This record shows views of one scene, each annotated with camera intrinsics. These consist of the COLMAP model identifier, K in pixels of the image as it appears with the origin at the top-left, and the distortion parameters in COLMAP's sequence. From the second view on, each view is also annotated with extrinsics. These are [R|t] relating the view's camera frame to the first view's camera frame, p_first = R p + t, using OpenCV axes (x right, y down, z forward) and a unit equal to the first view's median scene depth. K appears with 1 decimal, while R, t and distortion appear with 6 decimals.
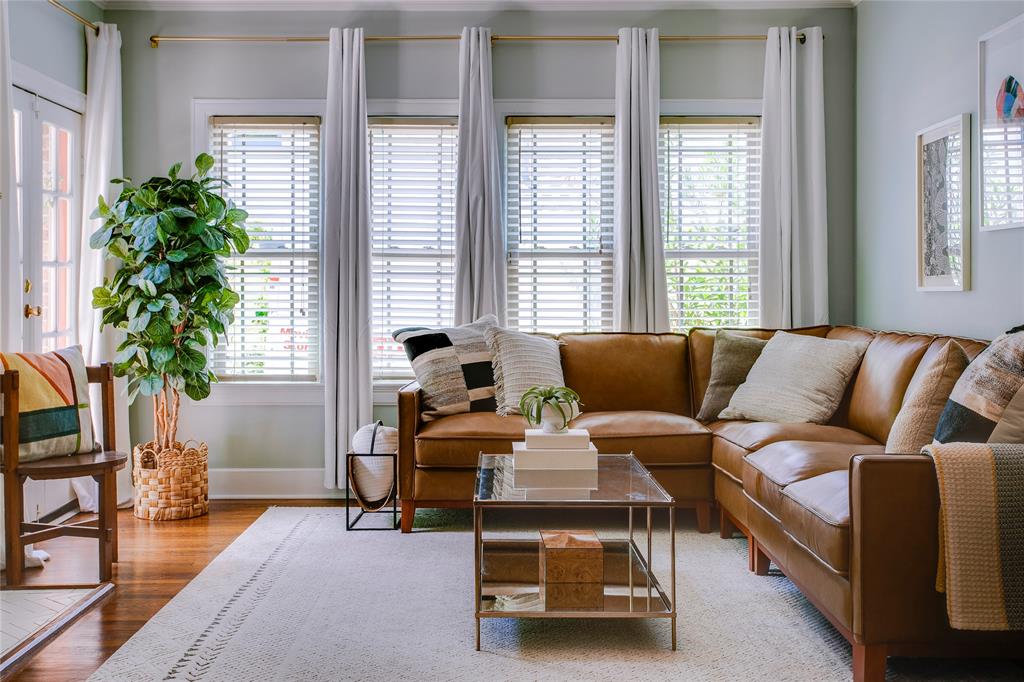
lens RADIAL K [[1155.7, 0, 511.5], [0, 1155.7, 280.3], [0, 0, 1]] dist [0.024440, 0.056235]
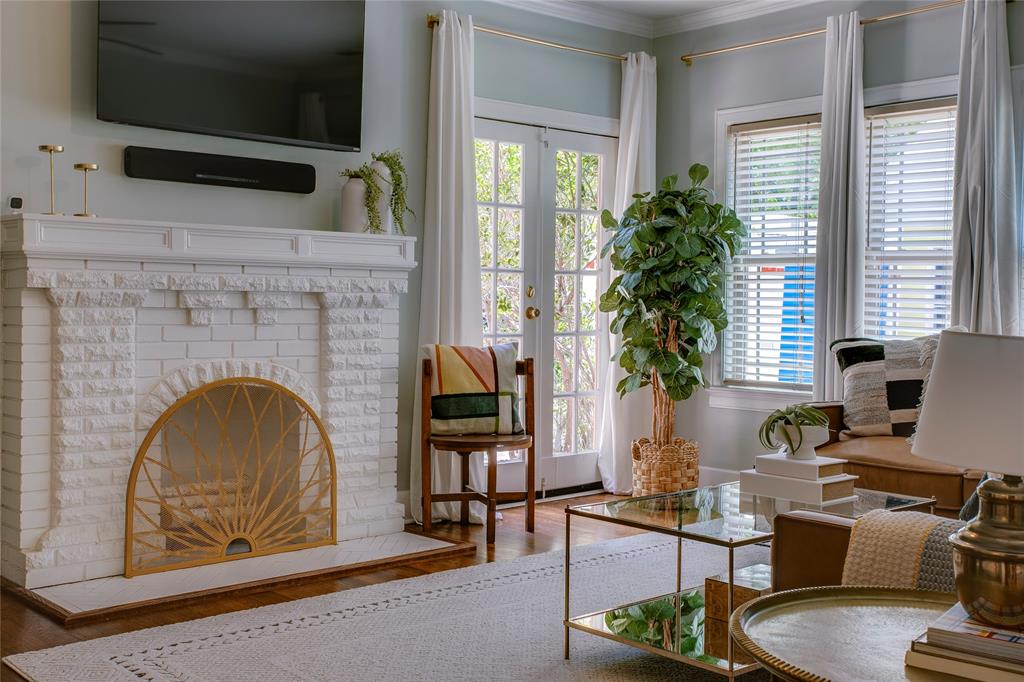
lens RADIAL K [[1149.3, 0, 497.2], [0, 1149.3, 330.4], [0, 0, 1]] dist [-0.006058, 0.165609]
pose [[0.662285, 0.027089, -0.748762, 0.413816], [0.000096, 0.999343, 0.036239, 0.002045], [0.749252, -0.024072, 0.661848, 0.194327]]
